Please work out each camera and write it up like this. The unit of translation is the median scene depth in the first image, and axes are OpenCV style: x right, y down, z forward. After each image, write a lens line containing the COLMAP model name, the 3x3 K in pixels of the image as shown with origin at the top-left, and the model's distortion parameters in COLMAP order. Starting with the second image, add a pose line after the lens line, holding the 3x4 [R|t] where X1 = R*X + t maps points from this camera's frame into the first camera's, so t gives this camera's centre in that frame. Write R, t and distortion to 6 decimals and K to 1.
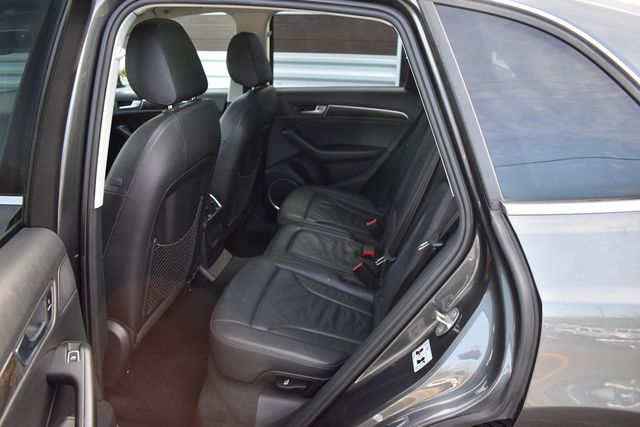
lens RADIAL K [[498.5, 0, 320.0], [0, 498.5, 213.5], [0, 0, 1]] dist [-0.096076, 0.006404]
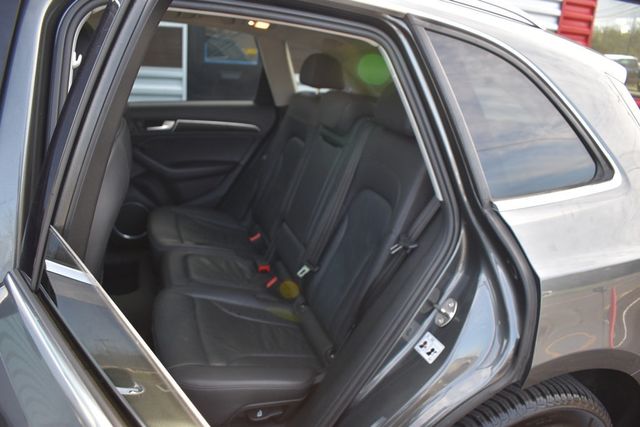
lens RADIAL K [[498.5, 0, 320.0], [0, 498.5, 213.5], [0, 0, 1]] dist [-0.096076, 0.006404]
pose [[0.877843, -0.099489, 0.468502, -0.342929], [0.110535, 0.993864, 0.003940, -0.026884], [-0.466019, 0.048327, 0.883454, 0.092352]]
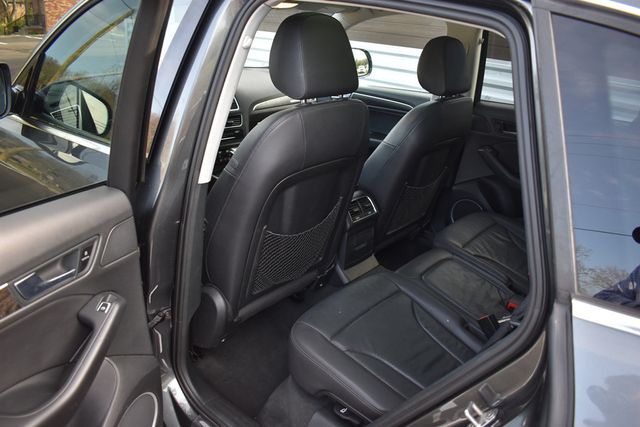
lens RADIAL K [[498.5, 0, 320.0], [0, 498.5, 213.5], [0, 0, 1]] dist [-0.096076, 0.006404]
pose [[0.852918, 0.238604, -0.464327, 0.218598], [-0.240080, 0.969079, 0.056982, -0.055275], [0.463566, 0.062875, 0.883829, 0.128445]]
